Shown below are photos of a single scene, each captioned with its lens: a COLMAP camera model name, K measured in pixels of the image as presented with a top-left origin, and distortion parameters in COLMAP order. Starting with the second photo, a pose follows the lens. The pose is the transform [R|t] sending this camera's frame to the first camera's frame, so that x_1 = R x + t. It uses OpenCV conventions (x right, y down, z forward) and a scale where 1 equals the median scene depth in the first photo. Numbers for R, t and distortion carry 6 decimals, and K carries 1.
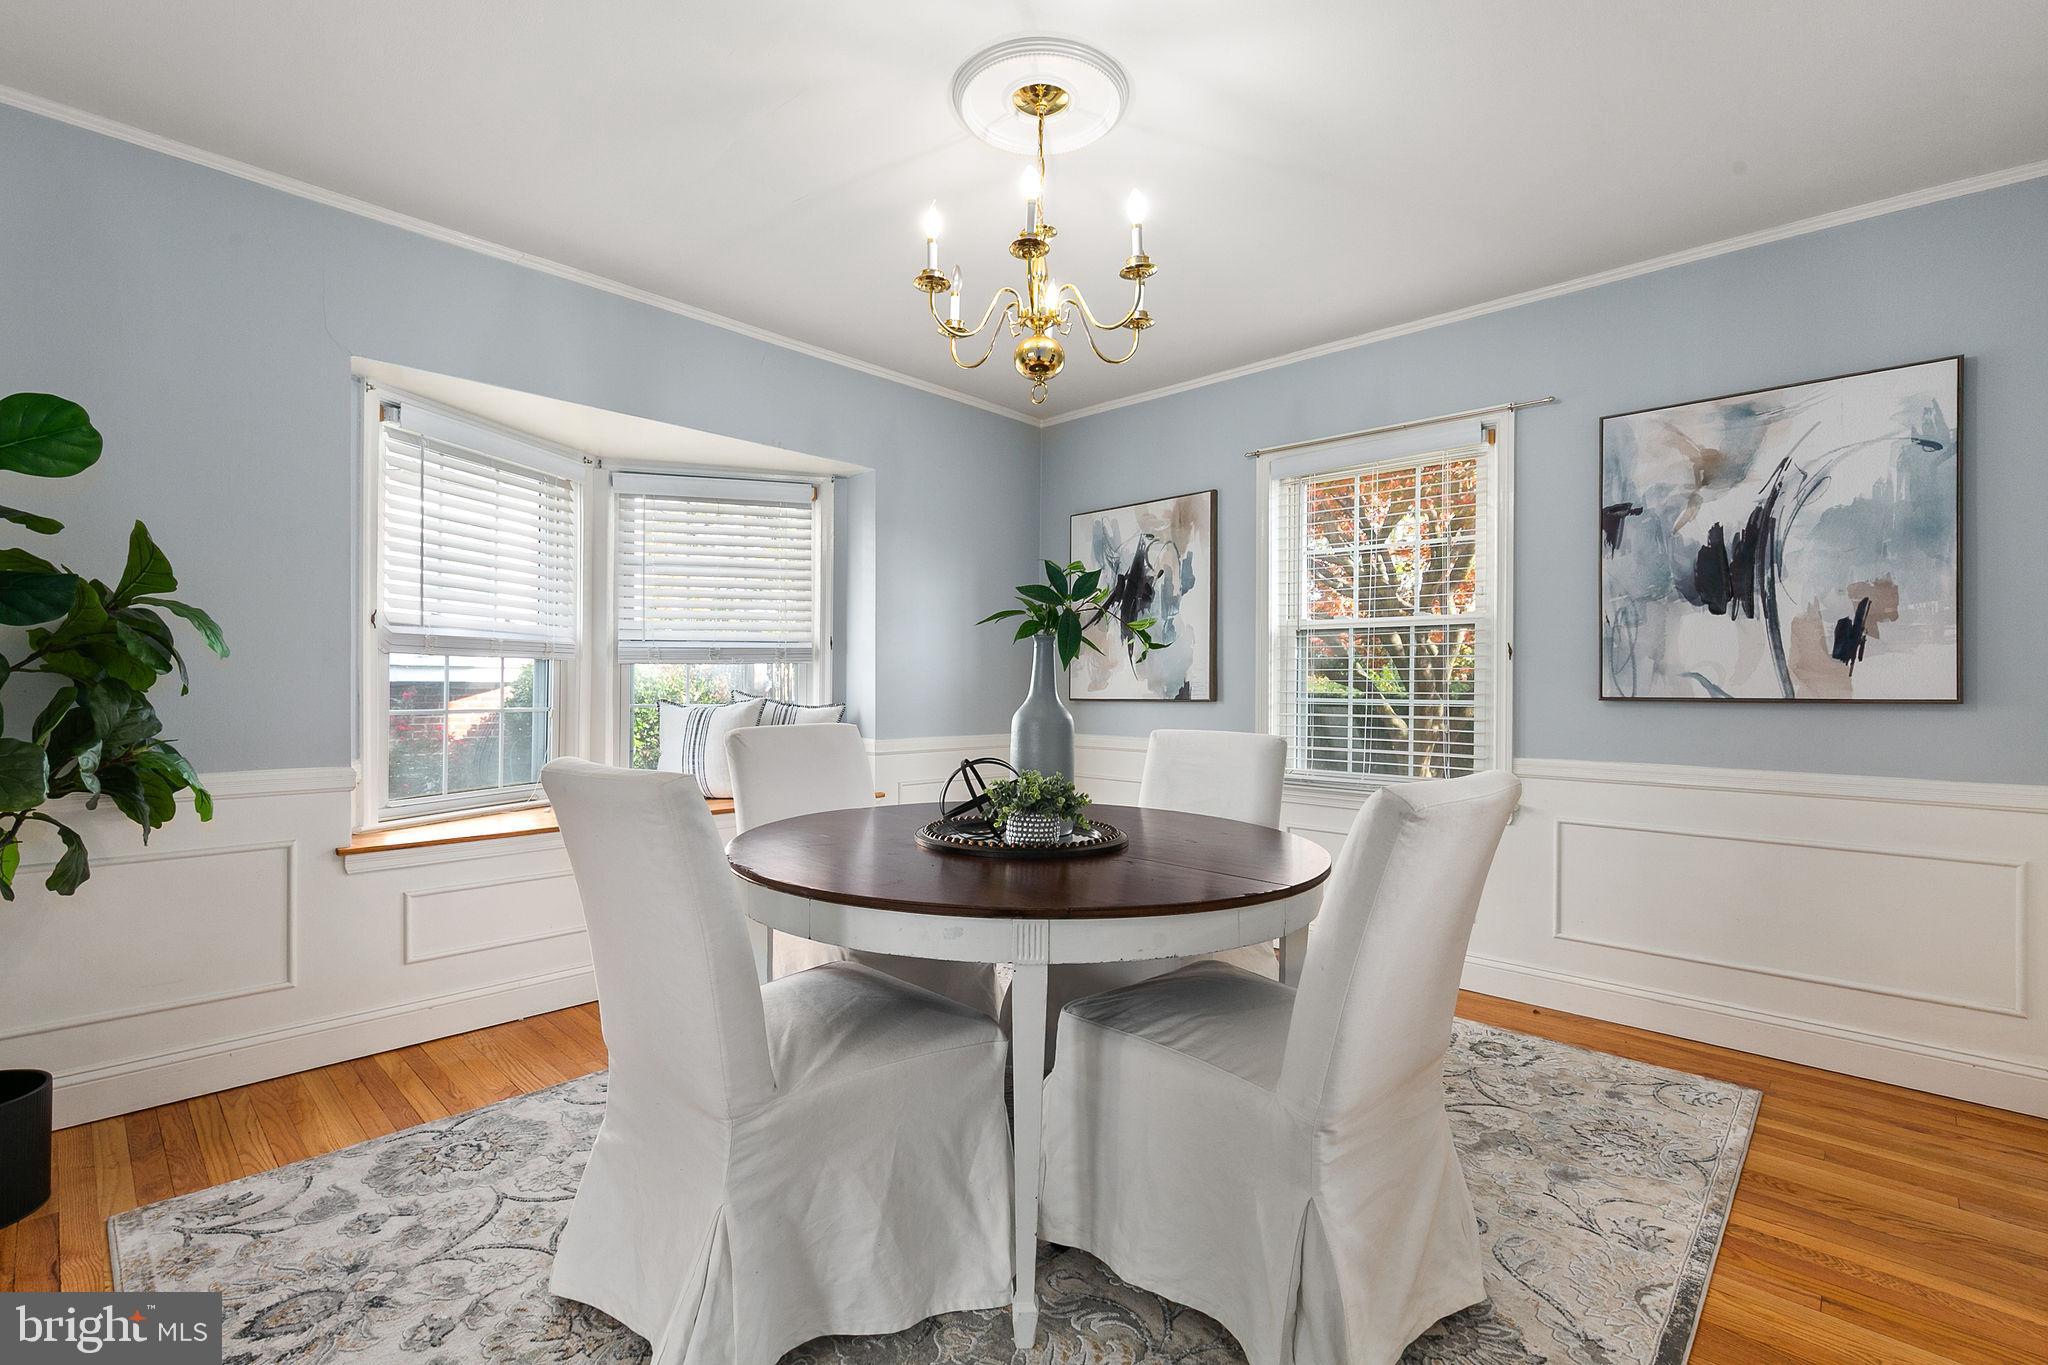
lens RADIAL K [[925.8, 0, 1024.0], [0, 925.8, 682.5], [0, 0, 1]] dist [0.009446, -0.000272]
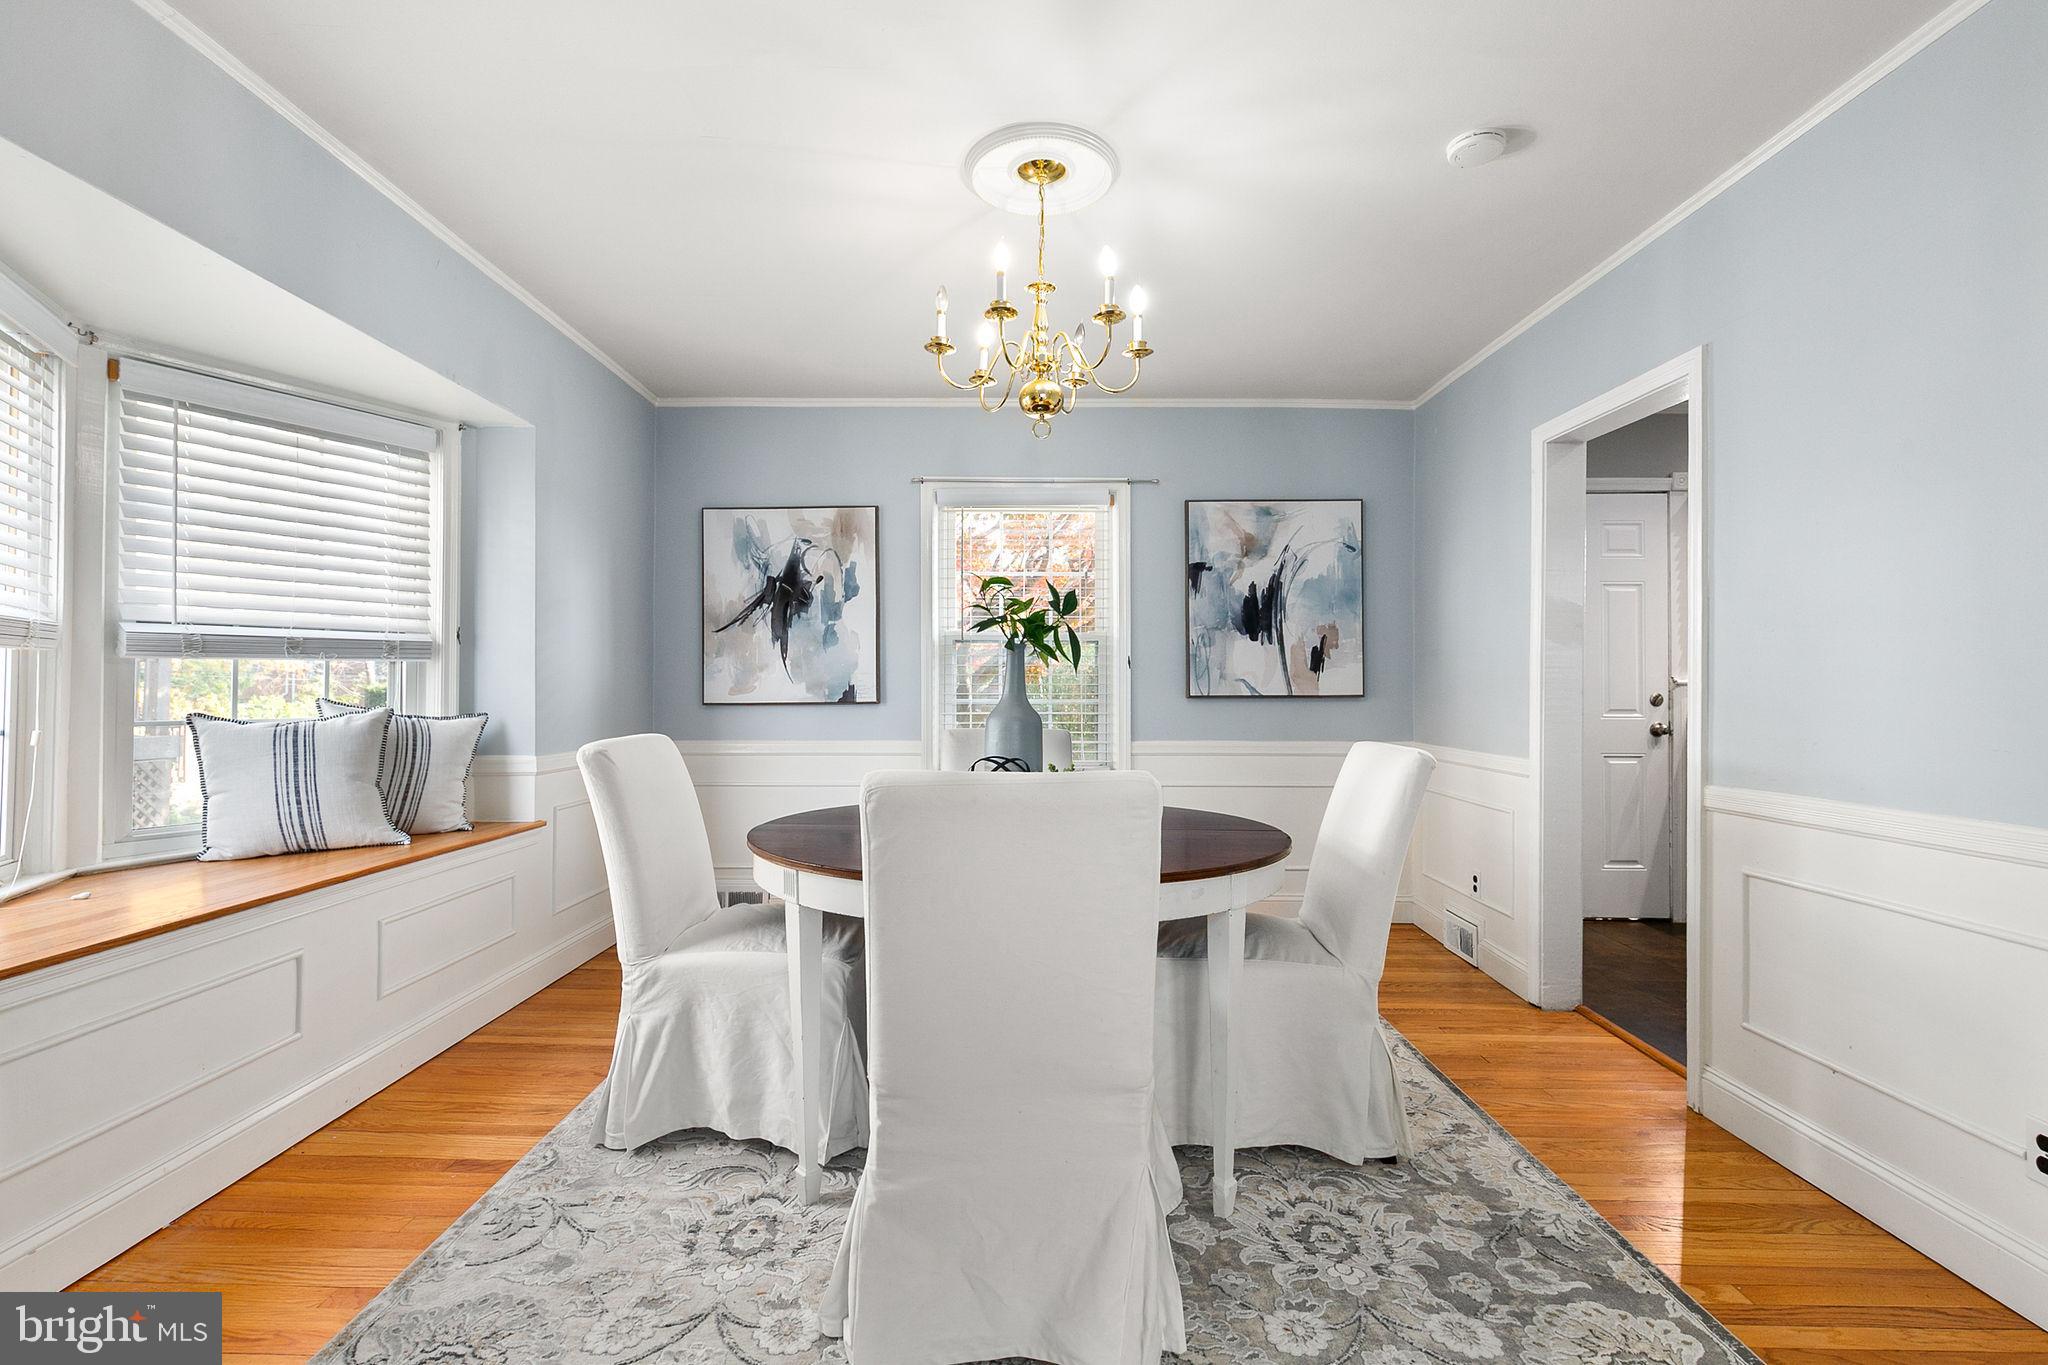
lens RADIAL K [[930.2, 0, 1022.2], [0, 930.2, 677.0], [0, 0, 1]] dist [0.019172, -0.000185]
pose [[0.726521, 0.004728, 0.687128, -0.552714], [0.000693, 0.999971, -0.007613, -0.002207], [-0.687144, 0.006007, 0.726496, 0.135605]]
